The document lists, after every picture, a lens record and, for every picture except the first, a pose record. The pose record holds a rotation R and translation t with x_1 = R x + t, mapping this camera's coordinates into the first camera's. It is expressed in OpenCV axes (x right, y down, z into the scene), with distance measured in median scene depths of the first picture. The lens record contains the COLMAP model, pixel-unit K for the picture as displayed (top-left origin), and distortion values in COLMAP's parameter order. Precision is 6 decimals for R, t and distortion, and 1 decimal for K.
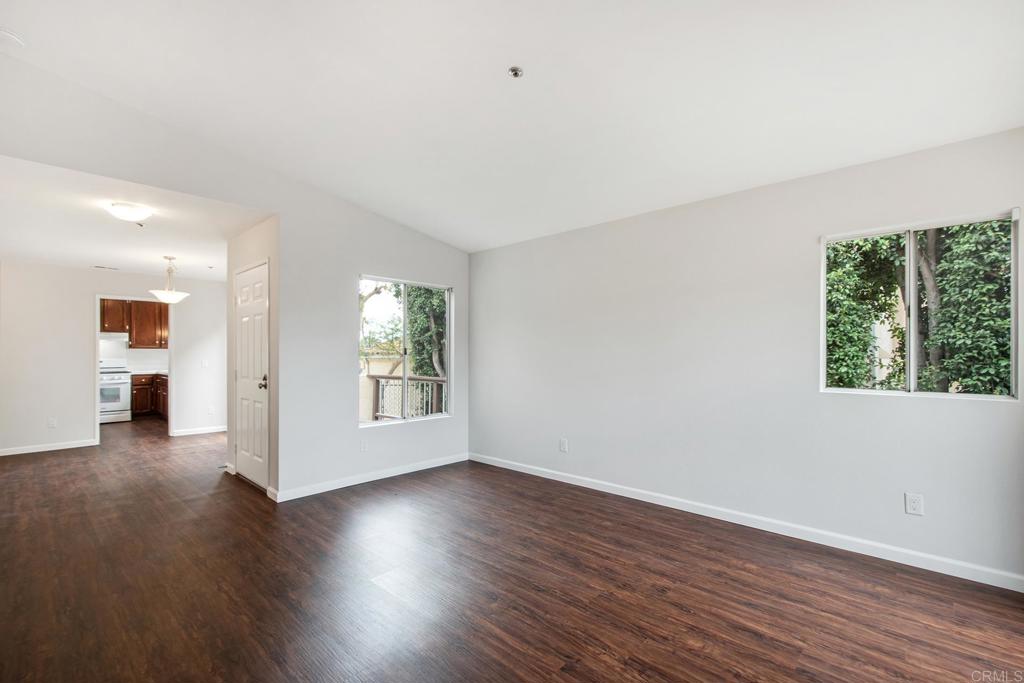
lens RADIAL K [[455.0, 0, 515.1], [0, 455.0, 349.1], [0, 0, 1]] dist [-0.011615, 0.000008]
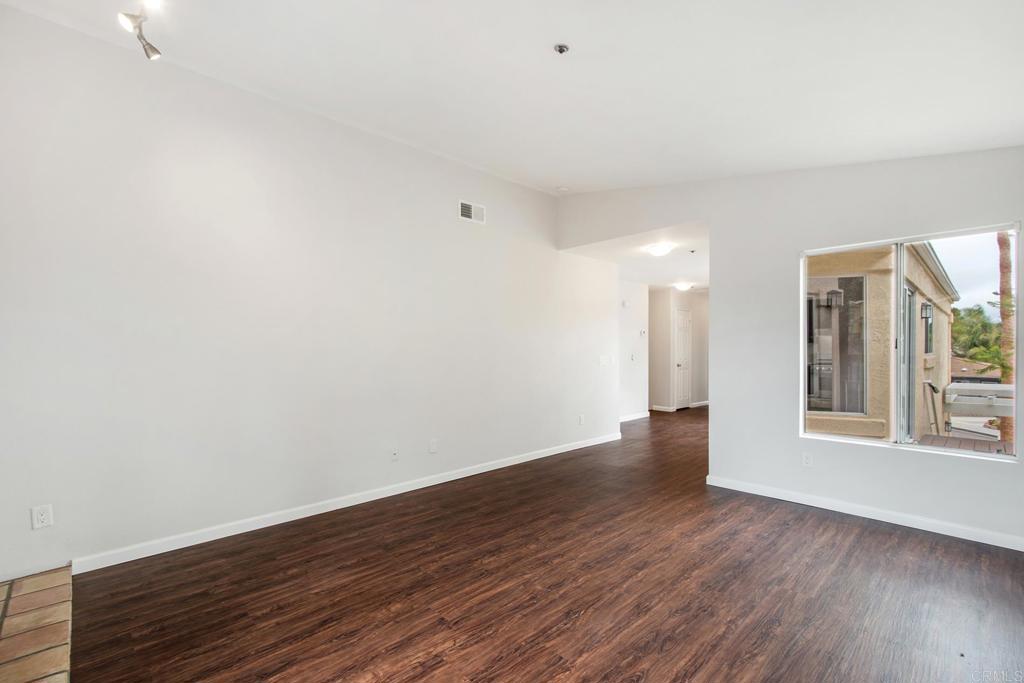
lens RADIAL K [[455.0, 0, 509.3], [0, 455.0, 343.9], [0, 0, 1]] dist [-0.011615, 0.000008]
pose [[-0.057236, -0.002721, -0.998357, 0.984546], [0.008002, 0.999963, -0.003184, -0.001130], [0.998329, -0.008171, -0.057212, 0.964793]]
